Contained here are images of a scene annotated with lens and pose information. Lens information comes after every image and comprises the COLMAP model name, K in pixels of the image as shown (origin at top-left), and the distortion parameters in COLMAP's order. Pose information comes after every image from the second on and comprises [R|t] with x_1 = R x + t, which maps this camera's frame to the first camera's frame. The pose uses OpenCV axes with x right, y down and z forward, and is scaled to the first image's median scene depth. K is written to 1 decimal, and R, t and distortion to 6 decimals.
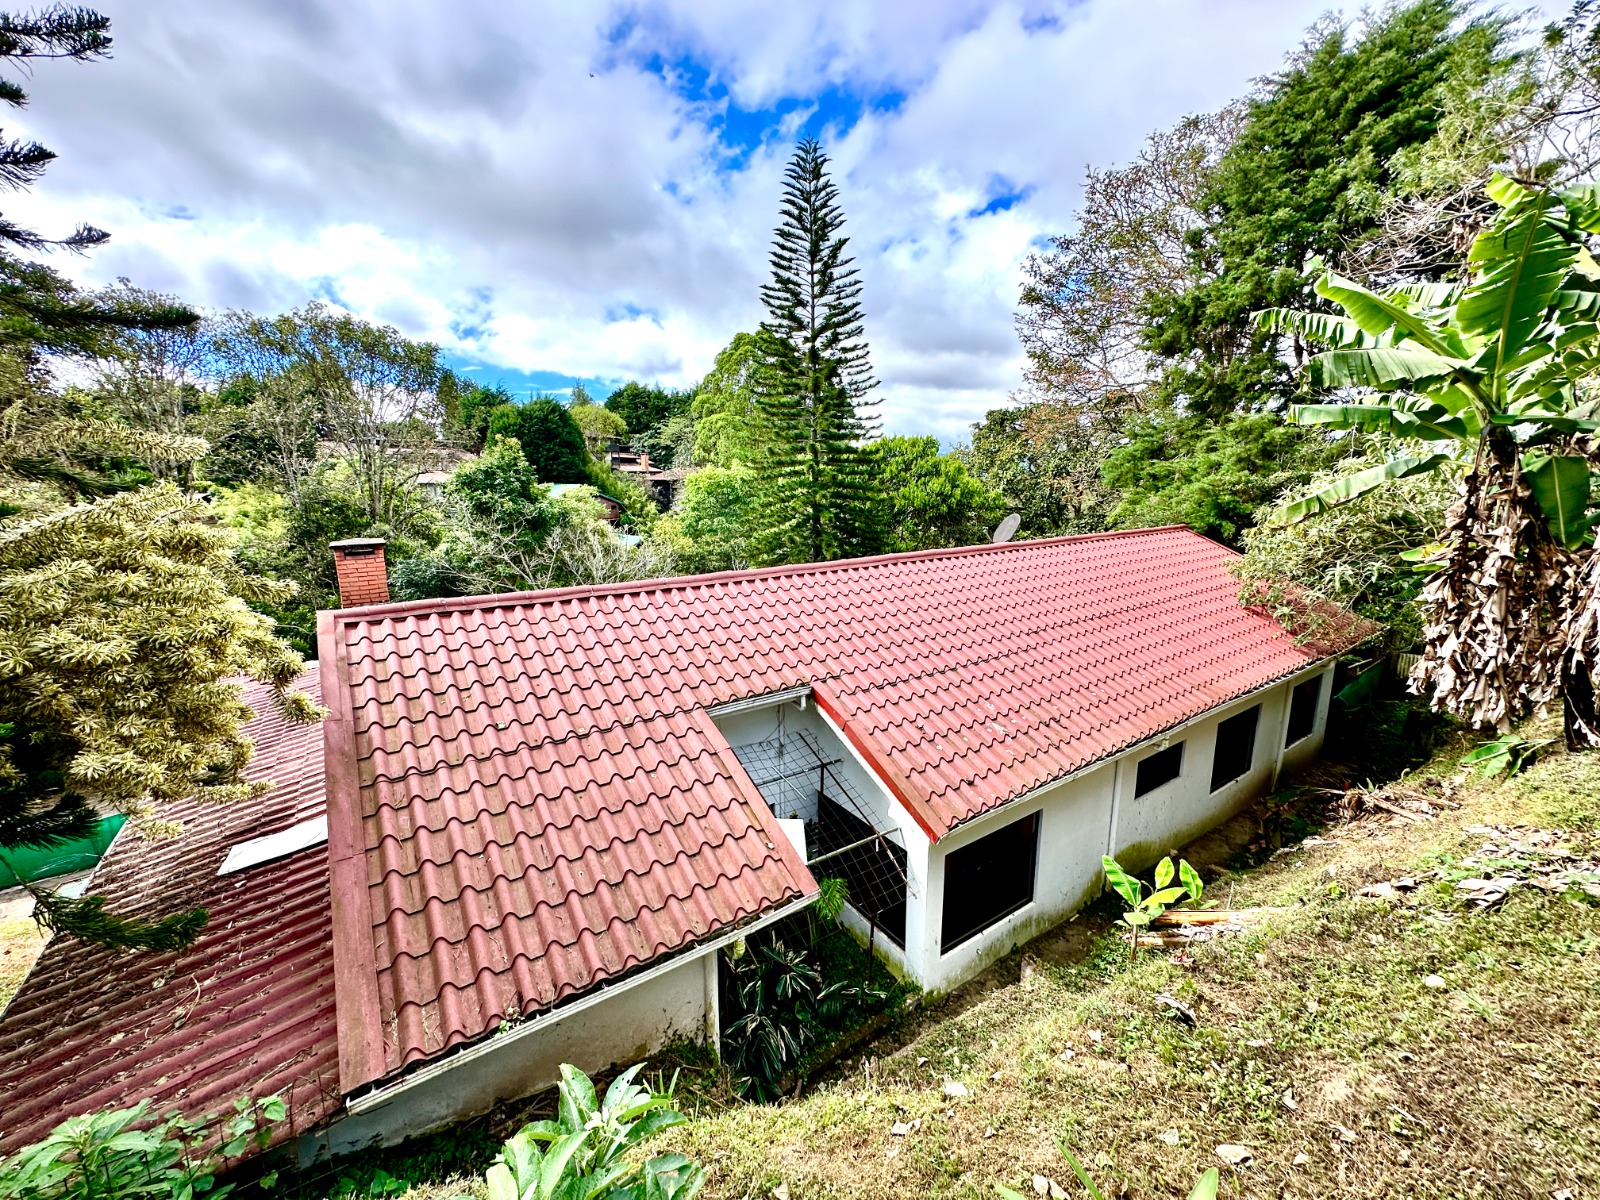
lens RADIAL K [[640.3, 0, 799.3], [0, 640.3, 598.9], [0, 0, 1]] dist [0.003400, -0.000184]
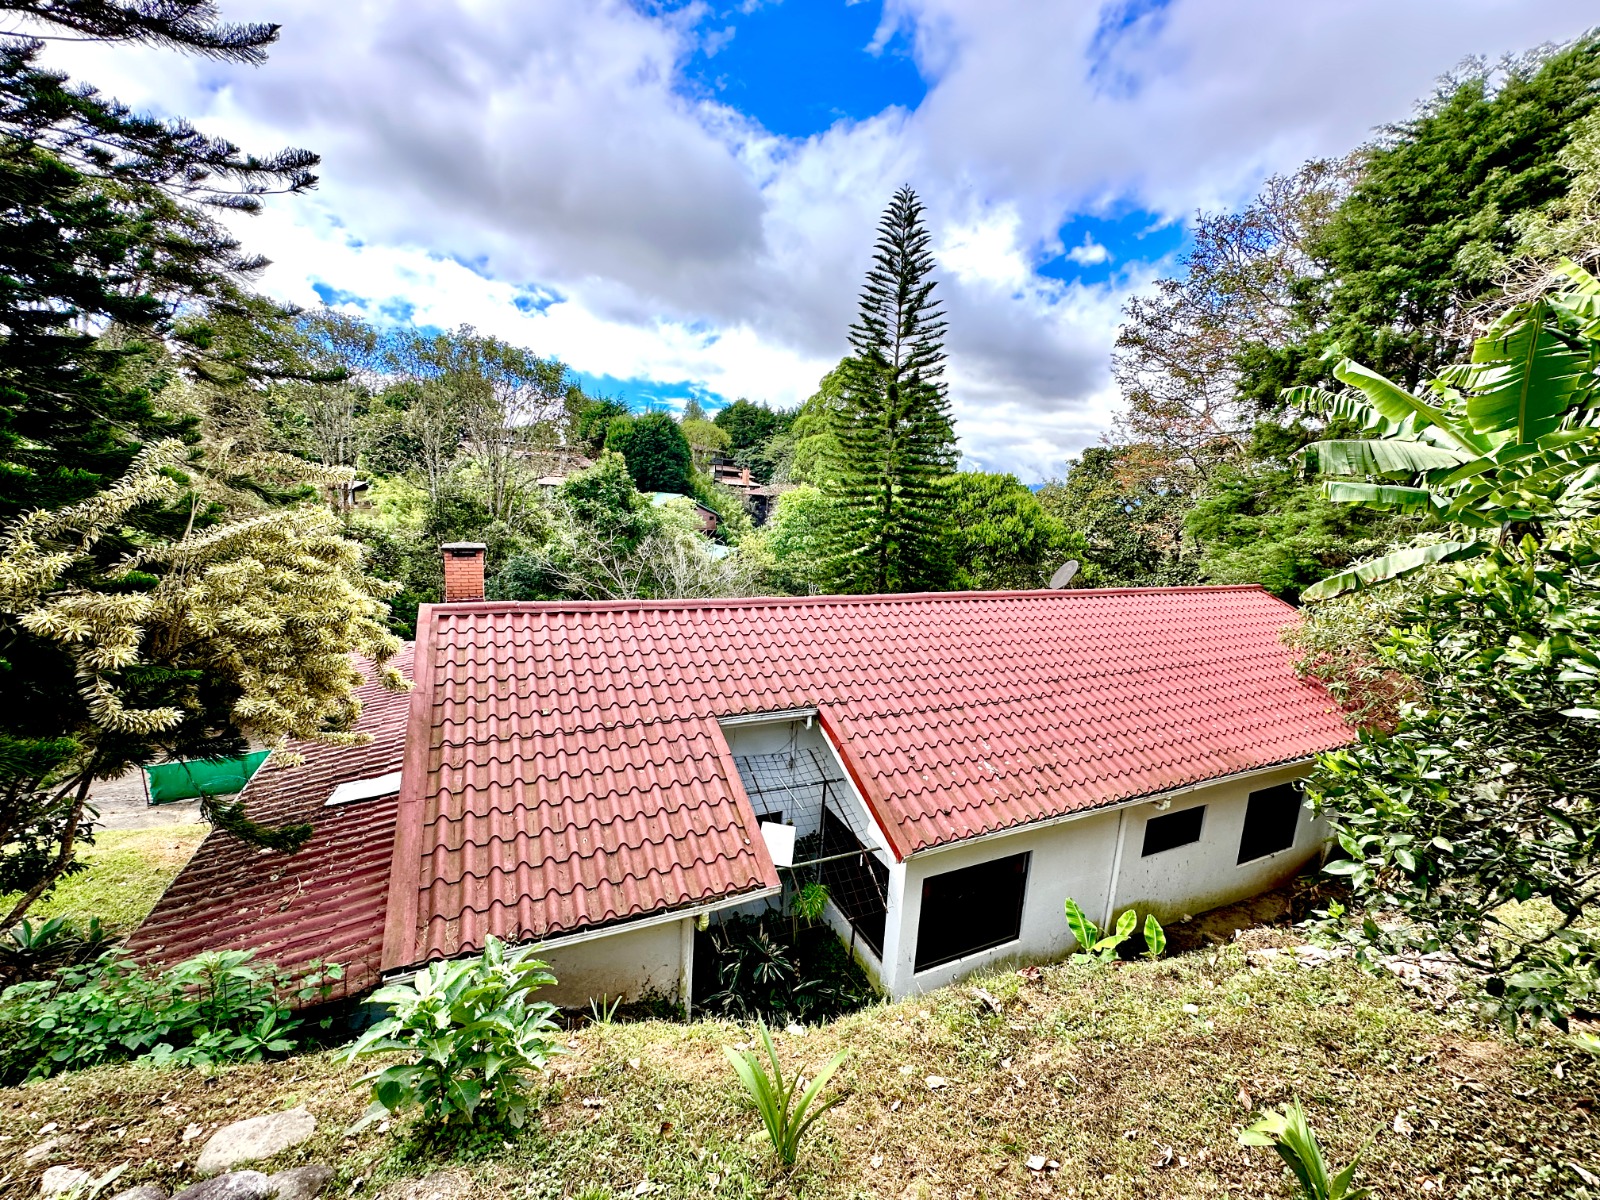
lens RADIAL K [[640.3, 0, 799.8], [0, 640.3, 600.0], [0, 0, 1]] dist [0.003400, -0.000184]
pose [[0.986147, 0.086796, -0.141356, 0.114853], [-0.090483, 0.995700, -0.019854, -0.023163], [0.139025, 0.032369, 0.989760, -0.097319]]
